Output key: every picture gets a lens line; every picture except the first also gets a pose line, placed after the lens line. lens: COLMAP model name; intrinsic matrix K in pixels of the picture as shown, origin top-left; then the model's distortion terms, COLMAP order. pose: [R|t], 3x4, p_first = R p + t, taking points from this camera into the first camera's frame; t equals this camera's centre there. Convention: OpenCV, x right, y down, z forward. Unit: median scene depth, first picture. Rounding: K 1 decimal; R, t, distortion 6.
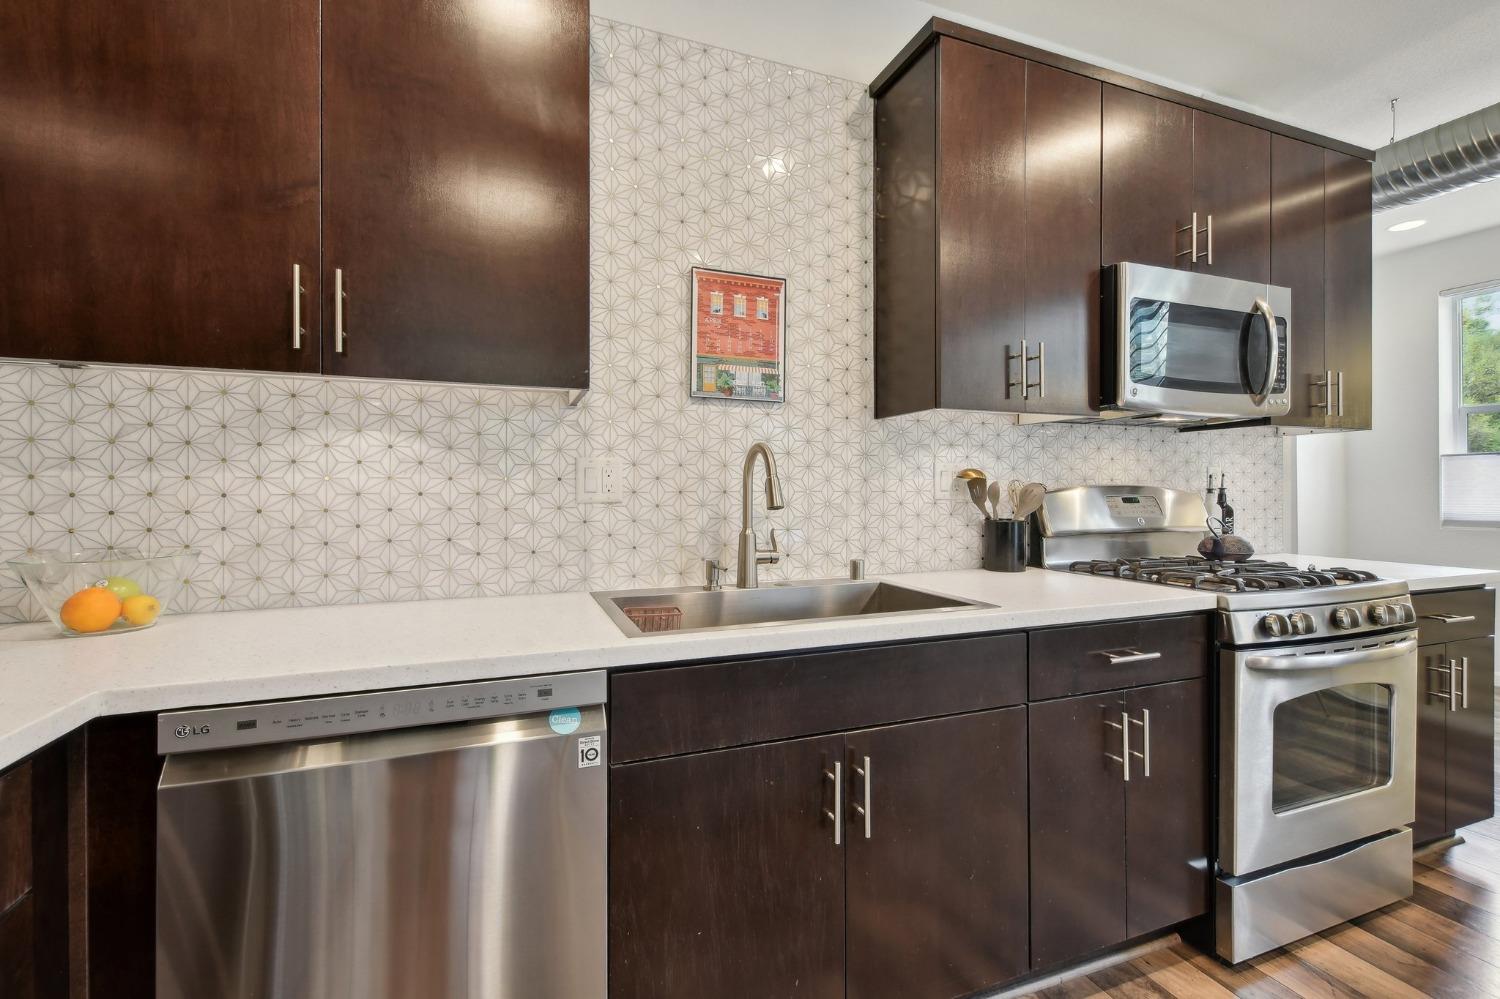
lens RADIAL K [[670.0, 0, 747.5], [0, 670.0, 475.9], [0, 0, 1]] dist [-0.018709, -0.001405]
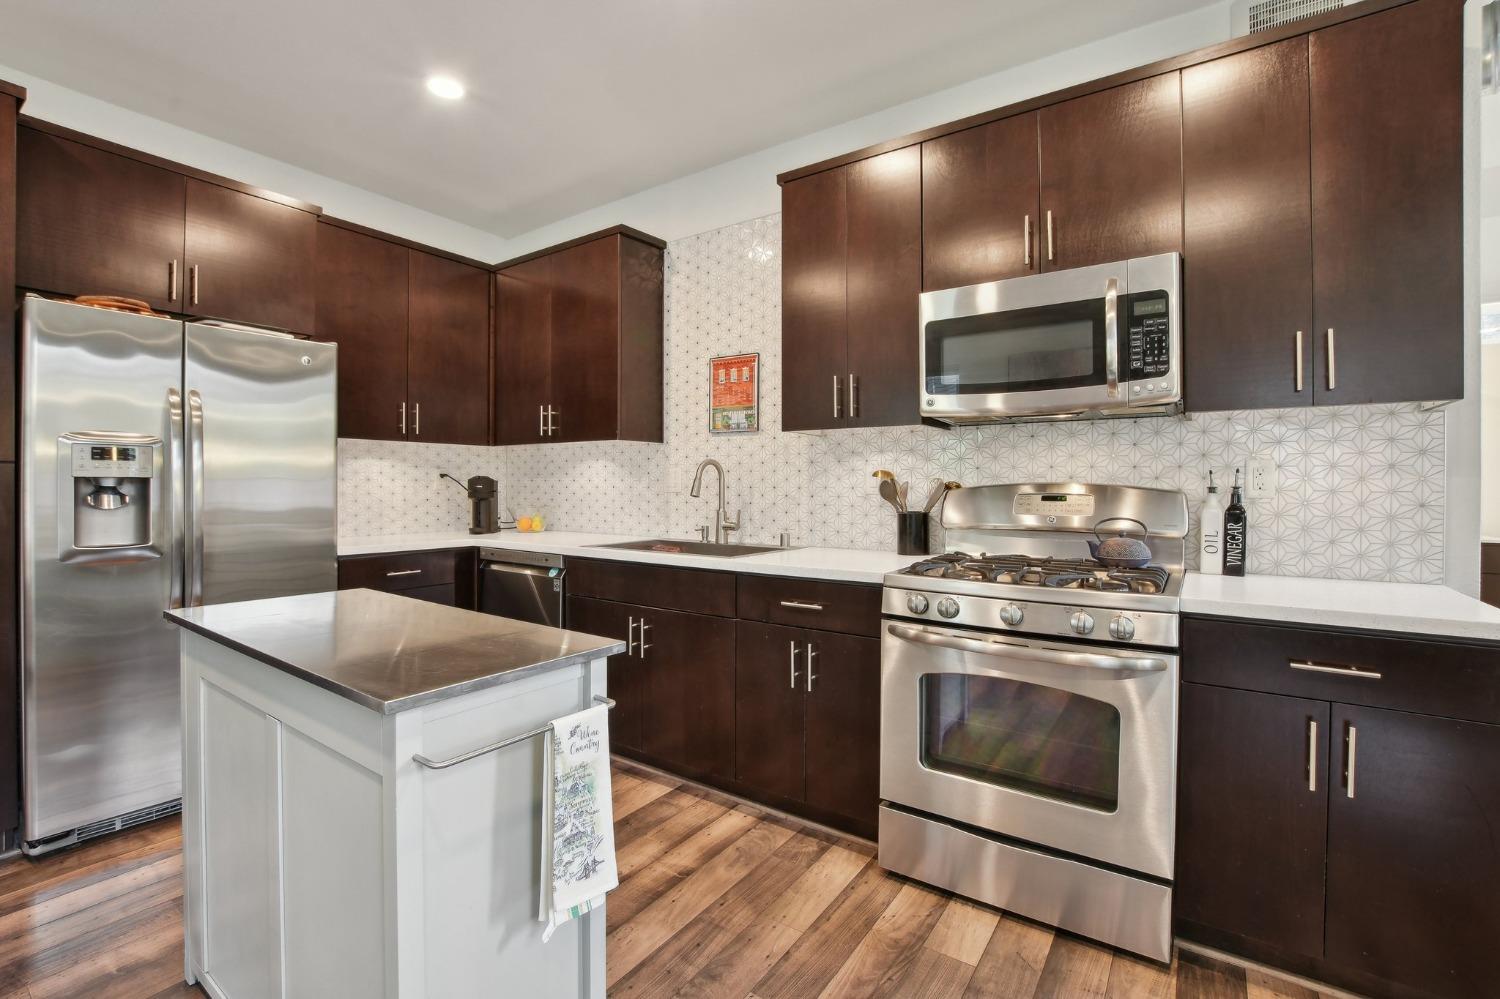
lens RADIAL K [[670.0, 0, 744.9], [0, 670.0, 487.7], [0, 0, 1]] dist [-0.018709, -0.001405]
pose [[0.572925, 0.005881, -0.819587, 1.375098], [0.012119, 0.999804, 0.015646, -0.000496], [0.819518, -0.018897, 0.572742, 0.066221]]
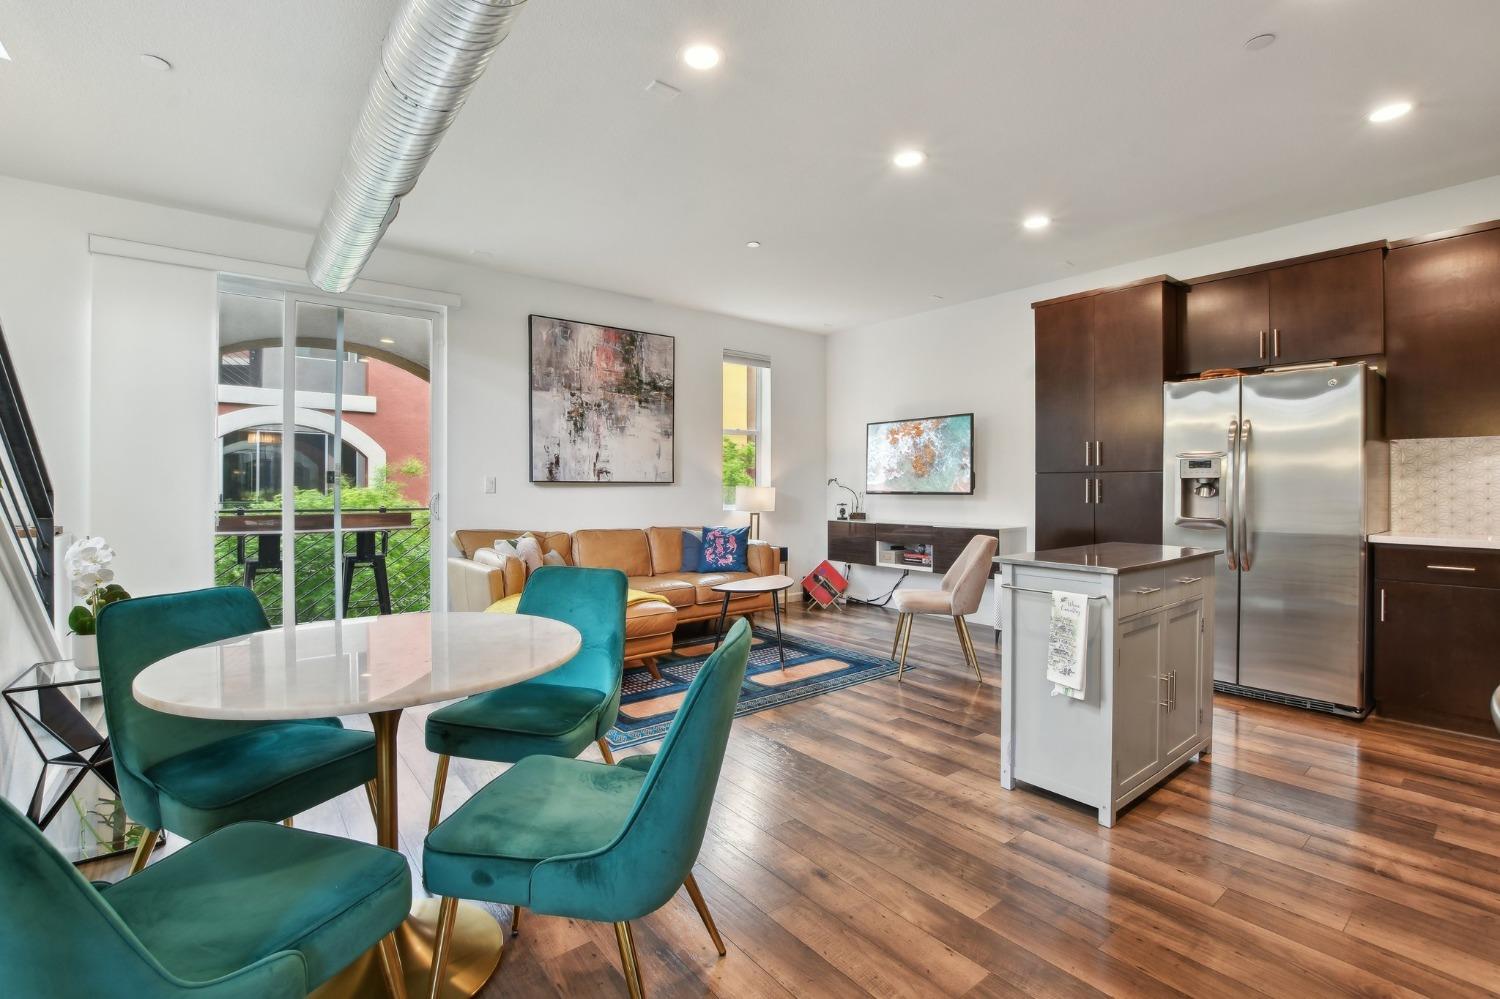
lens RADIAL K [[670.0, 0, 750.1], [0, 670.0, 496.5], [0, 0, 1]] dist [-0.018709, -0.001405]
pose [[-0.949673, 0.002355, -0.313234, 1.705672], [0.004727, 0.999966, -0.006814, 0.047076], [0.313207, -0.007951, -0.949652, 1.243708]]
